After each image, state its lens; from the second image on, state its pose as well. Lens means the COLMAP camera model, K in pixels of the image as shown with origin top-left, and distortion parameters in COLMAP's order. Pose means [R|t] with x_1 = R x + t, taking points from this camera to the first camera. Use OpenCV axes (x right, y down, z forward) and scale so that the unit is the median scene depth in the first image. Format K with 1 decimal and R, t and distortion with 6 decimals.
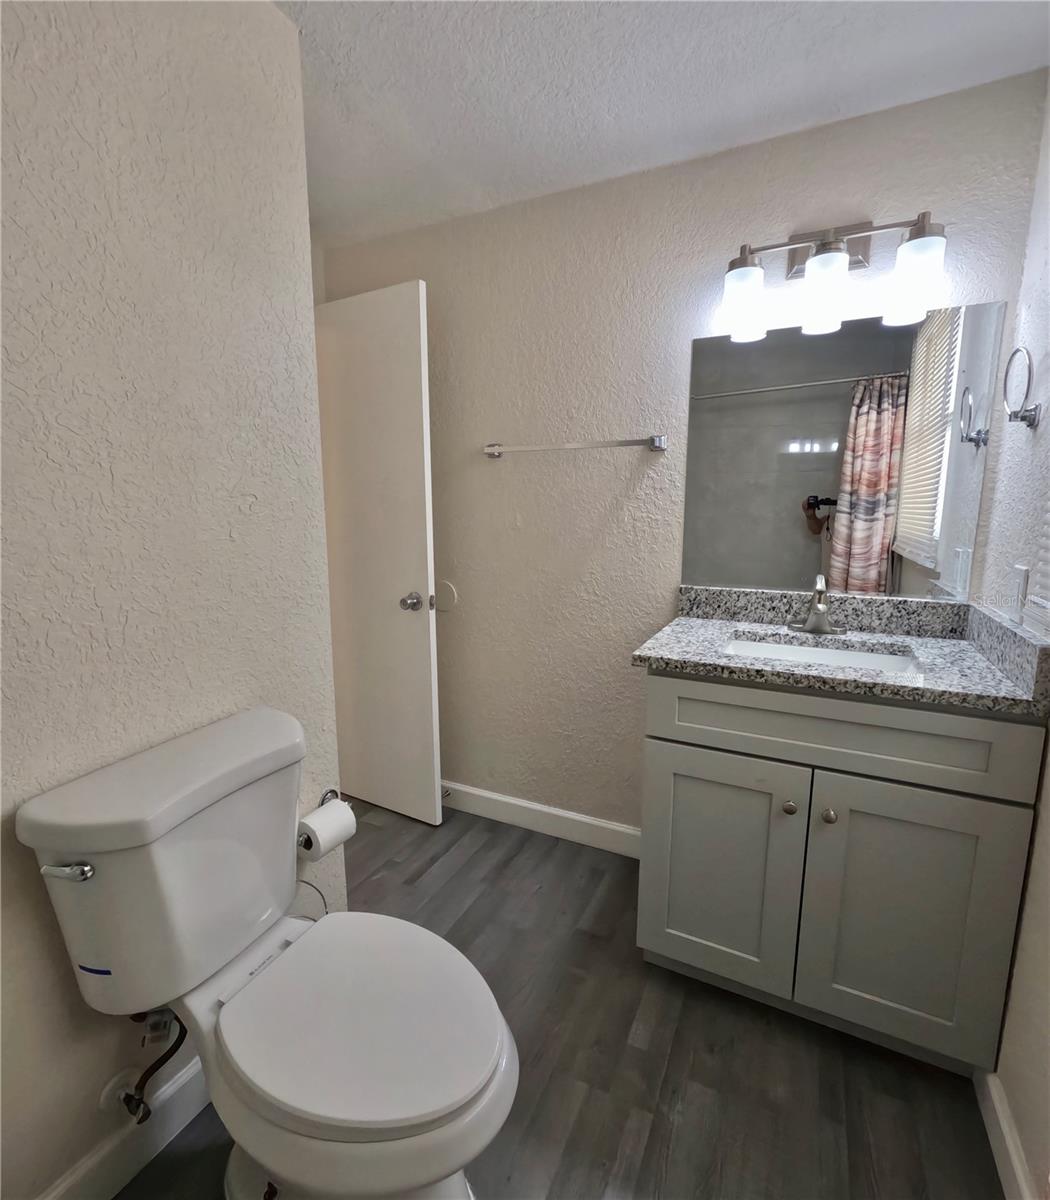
lens RADIAL K [[572.7, 0, 525.0], [0, 572.7, 600.0], [0, 0, 1]] dist [-0.002548, 0.000648]
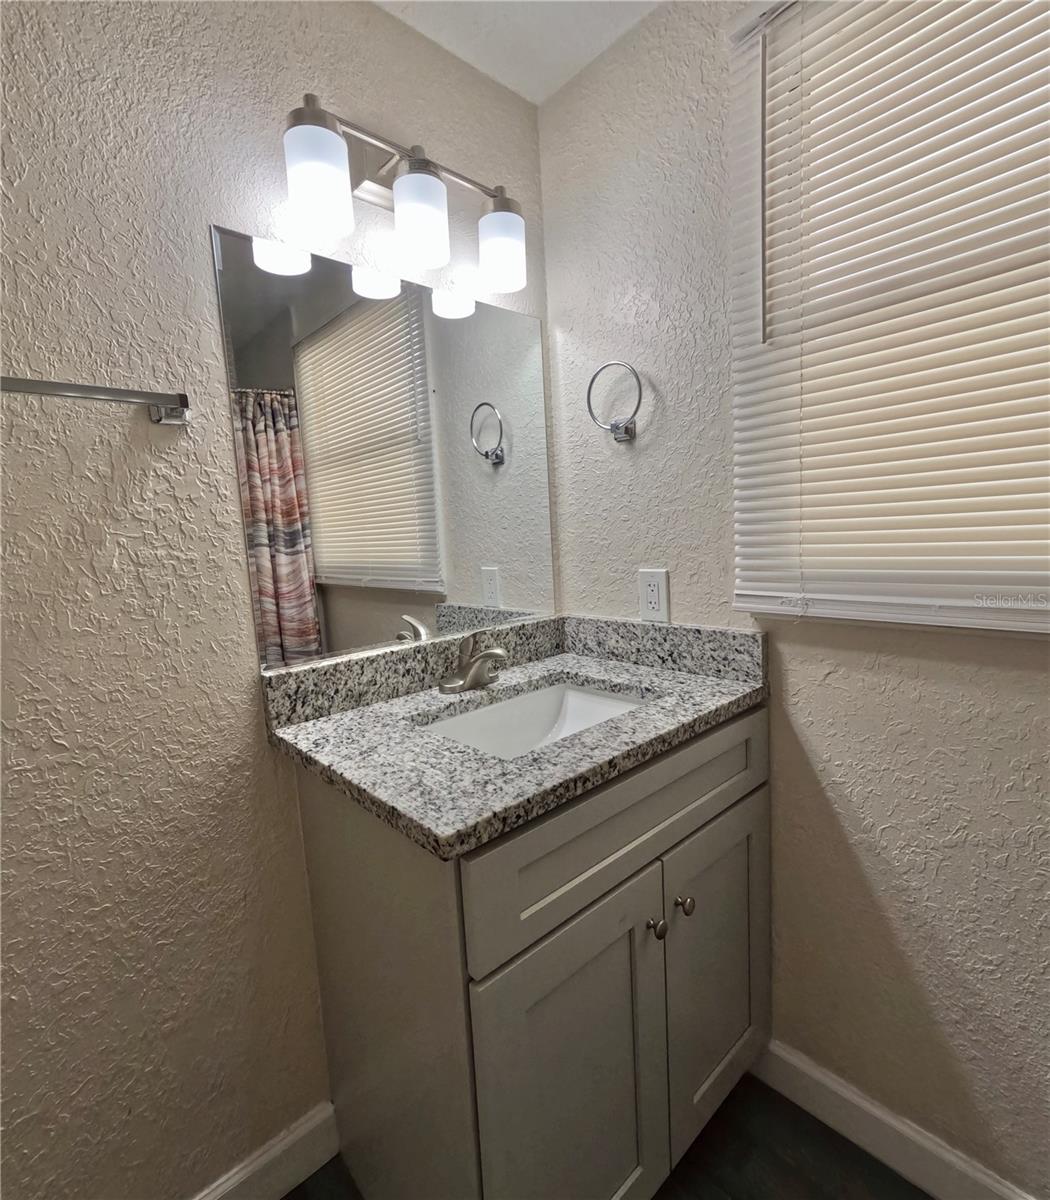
lens RADIAL K [[572.7, 0, 525.0], [0, 572.7, 600.0], [0, 0, 1]] dist [-0.002548, 0.000648]
pose [[0.357184, -0.131724, 0.924699, -0.136936], [0.203897, 0.977125, 0.060432, -0.077151], [-0.911507, 0.166958, 0.375872, 0.551133]]
